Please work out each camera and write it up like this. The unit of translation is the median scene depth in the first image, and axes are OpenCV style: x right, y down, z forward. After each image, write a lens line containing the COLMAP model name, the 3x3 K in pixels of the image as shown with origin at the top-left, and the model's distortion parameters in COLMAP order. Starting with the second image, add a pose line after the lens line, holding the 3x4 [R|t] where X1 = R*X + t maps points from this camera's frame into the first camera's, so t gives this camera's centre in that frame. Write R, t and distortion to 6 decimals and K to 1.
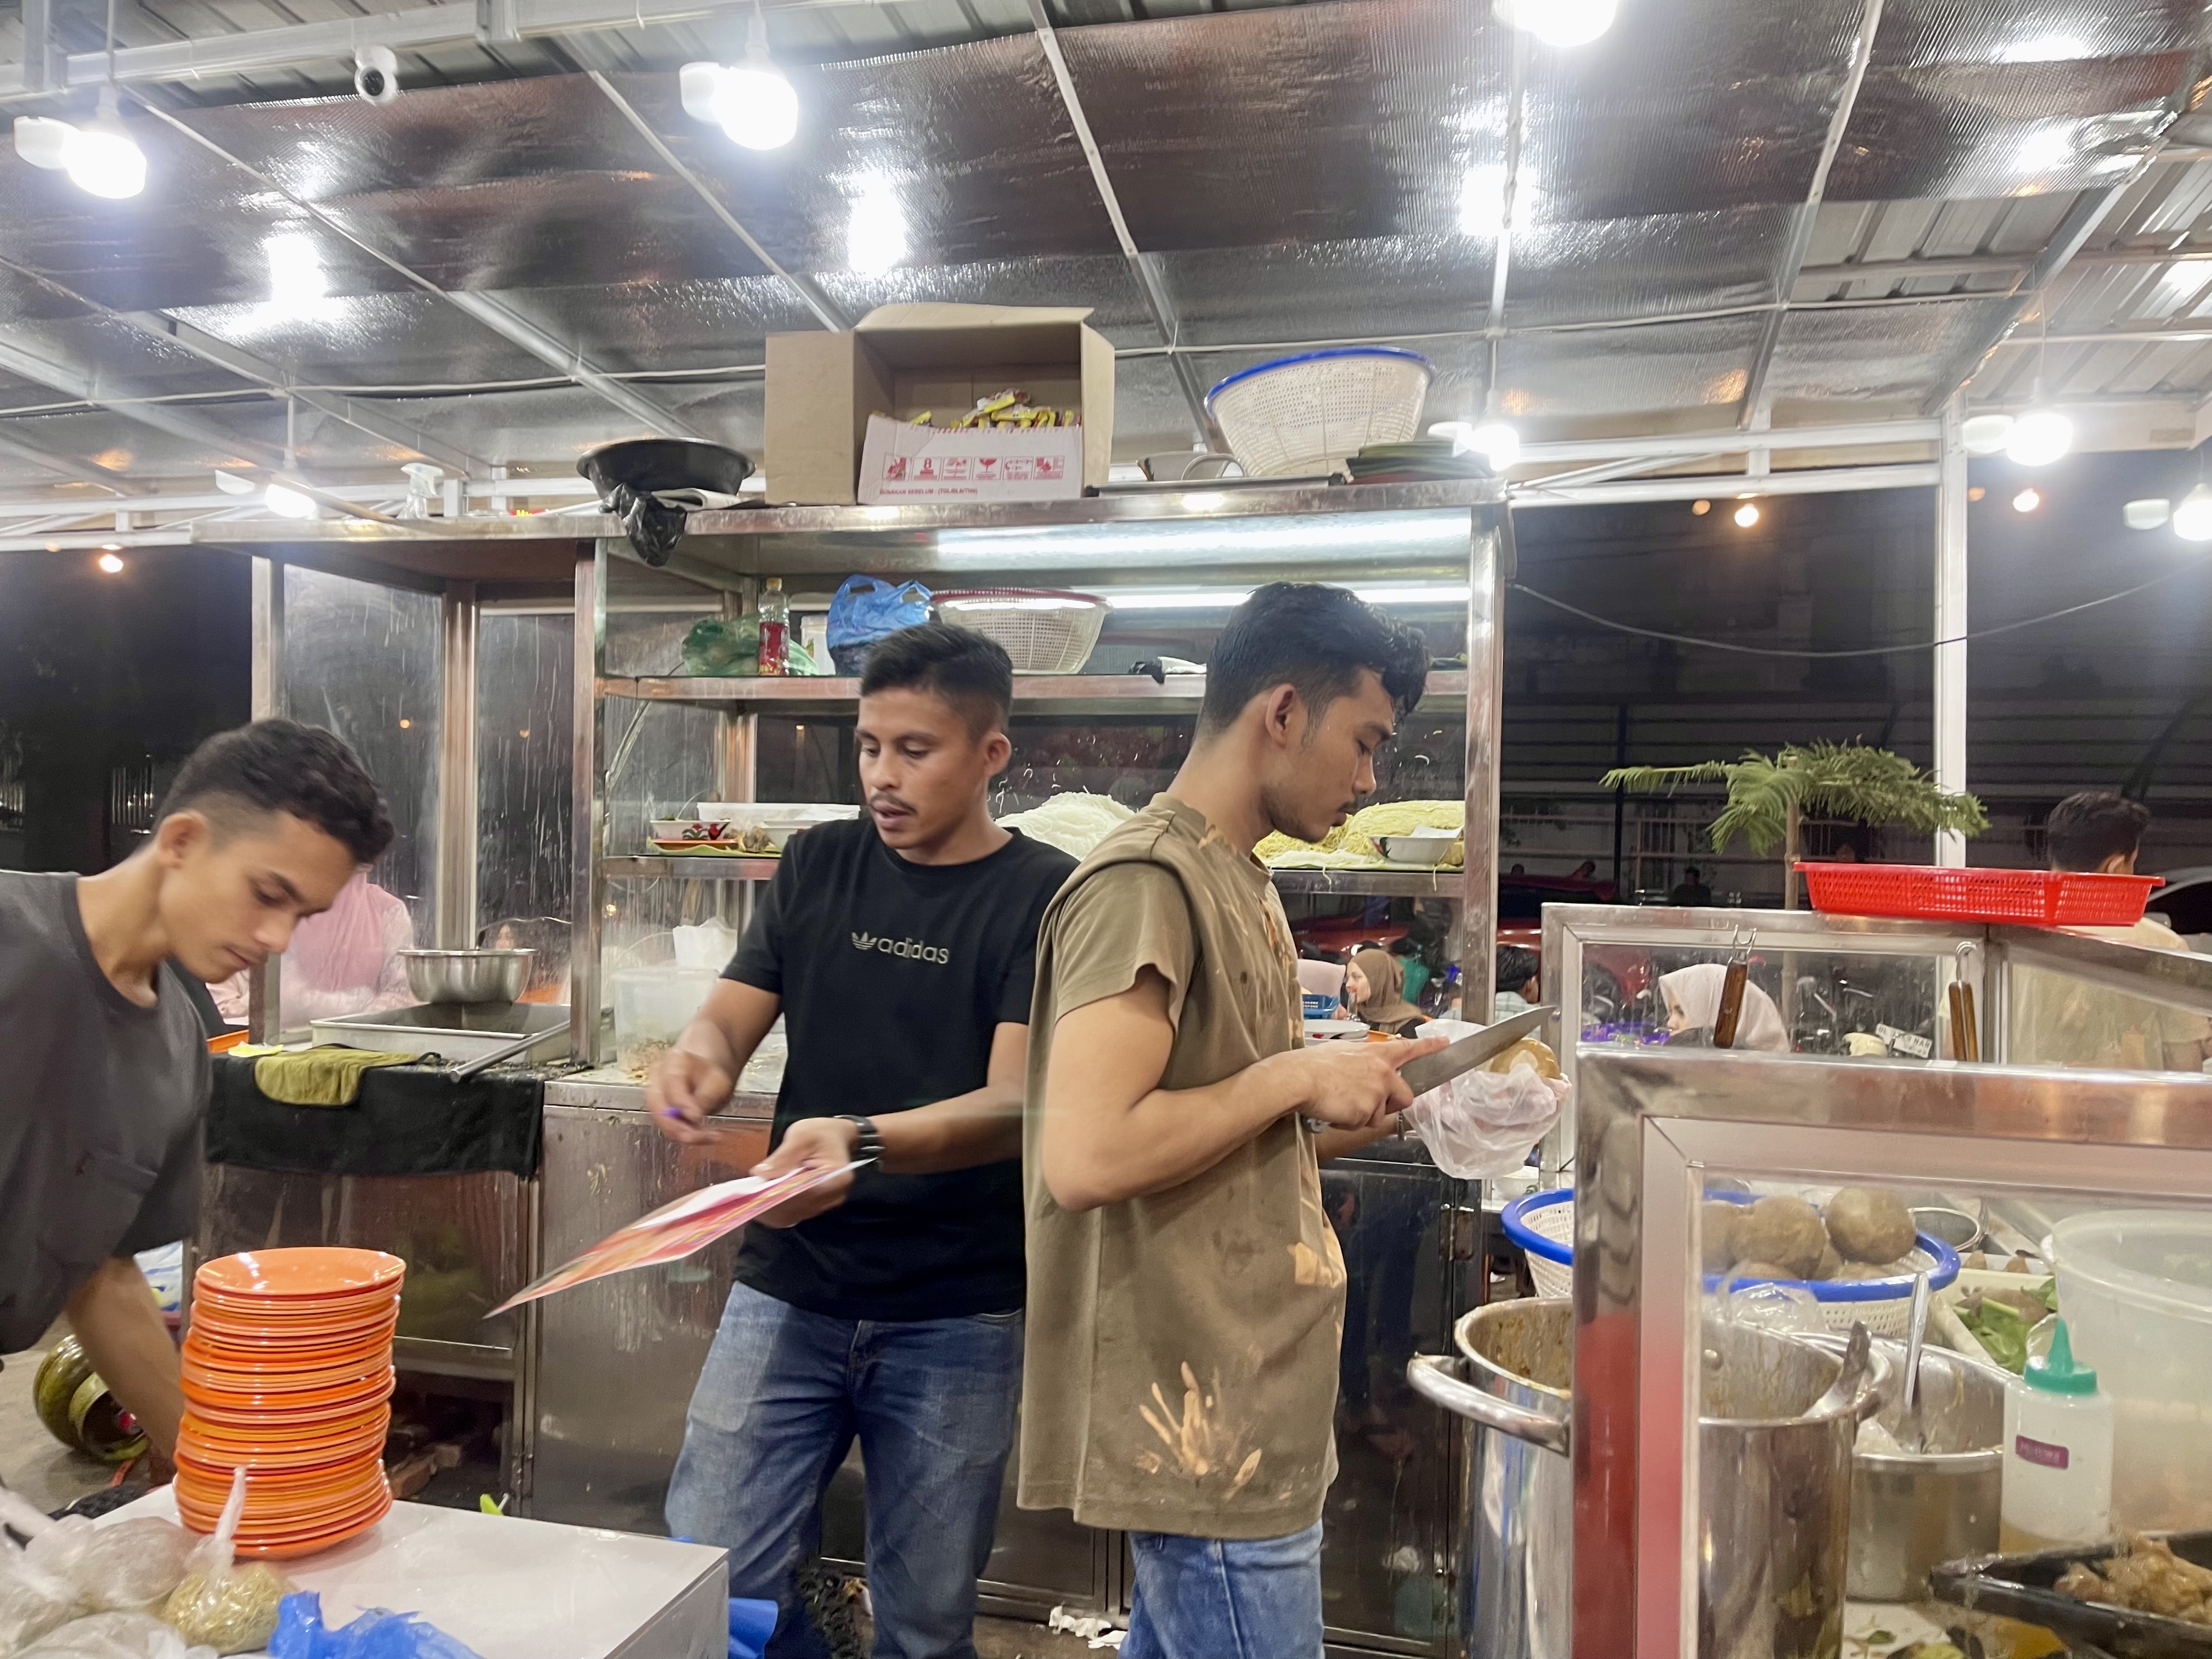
lens RADIAL K [[1677.7, 0, 1073.1], [0, 1677.7, 868.8], [0, 0, 1]] dist [0.082063, -0.113556]
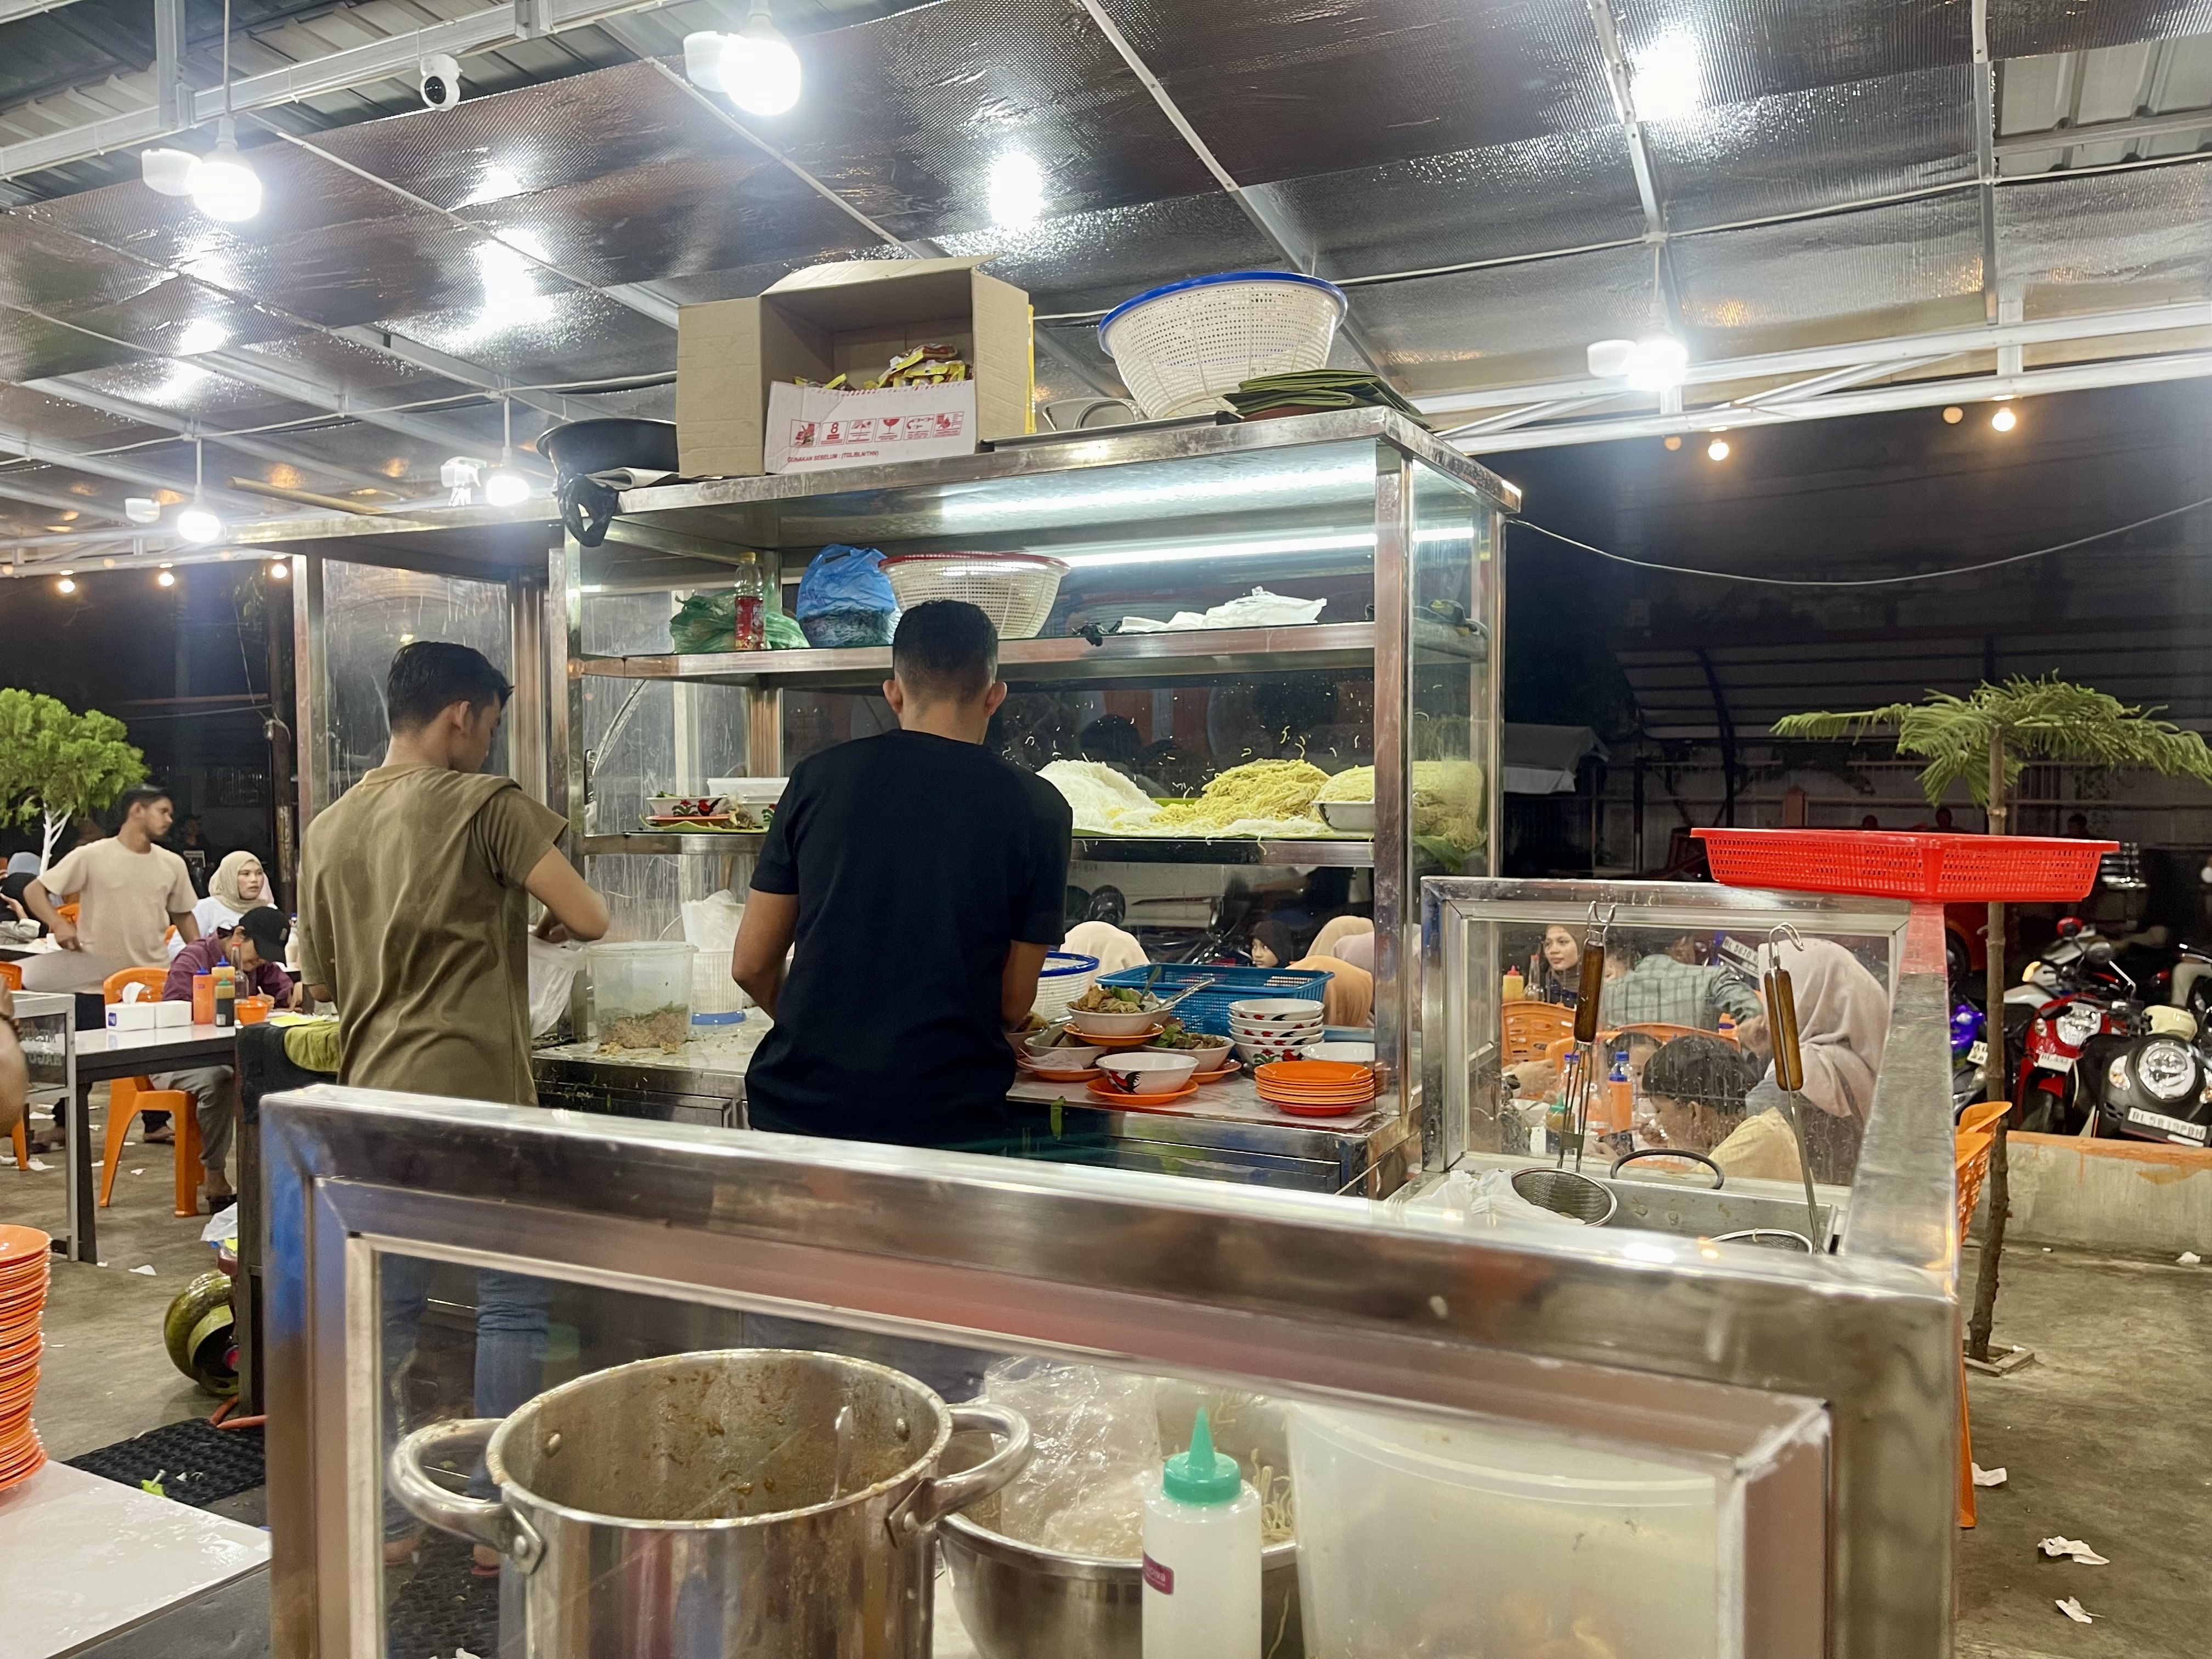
lens RADIAL K [[1677.7, 0, 1073.1], [0, 1677.7, 868.8], [0, 0, 1]] dist [0.082063, -0.113556]
pose [[0.978675, -0.009577, -0.205189, 0.166371], [0.014548, 0.999636, 0.022729, -0.004097], [0.204897, -0.025229, 0.978458, 0.046794]]
